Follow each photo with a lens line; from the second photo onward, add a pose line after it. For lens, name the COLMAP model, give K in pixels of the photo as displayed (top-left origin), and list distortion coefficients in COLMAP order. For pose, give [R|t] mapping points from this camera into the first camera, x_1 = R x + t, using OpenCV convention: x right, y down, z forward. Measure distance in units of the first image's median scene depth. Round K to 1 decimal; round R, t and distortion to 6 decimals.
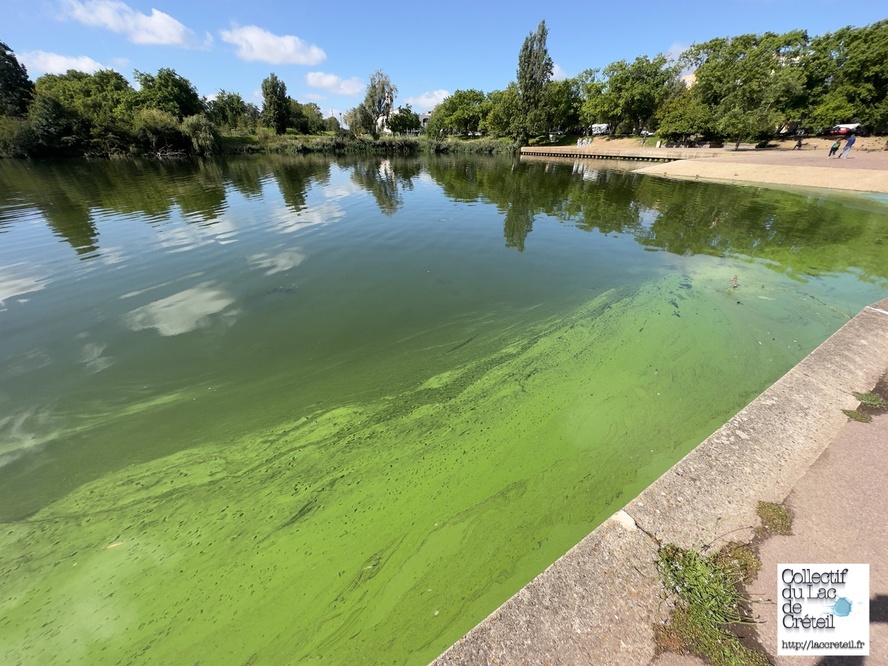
lens RADIAL K [[352.9, 0, 445.1], [0, 352.9, 334.9], [0, 0, 1]] dist [-0.002619, -0.000359]
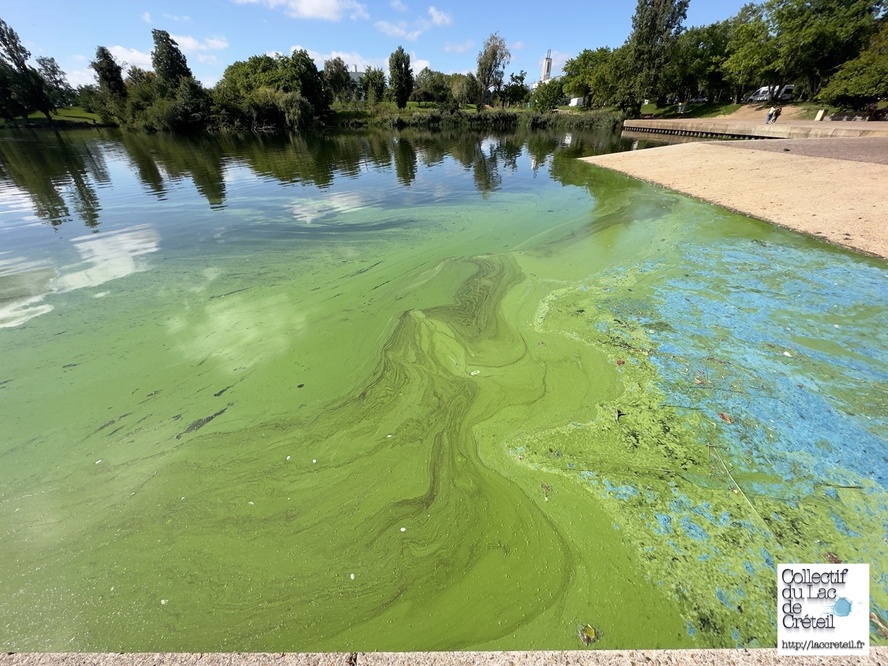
lens RADIAL K [[352.9, 0, 445.4], [0, 352.9, 334.6], [0, 0, 1]] dist [-0.002619, -0.000359]
pose [[0.901143, 0.221697, -0.372548, 0.252046], [-0.199907, 0.975034, 0.096678, -0.064222], [0.384680, -0.012645, 0.922963, 0.118655]]
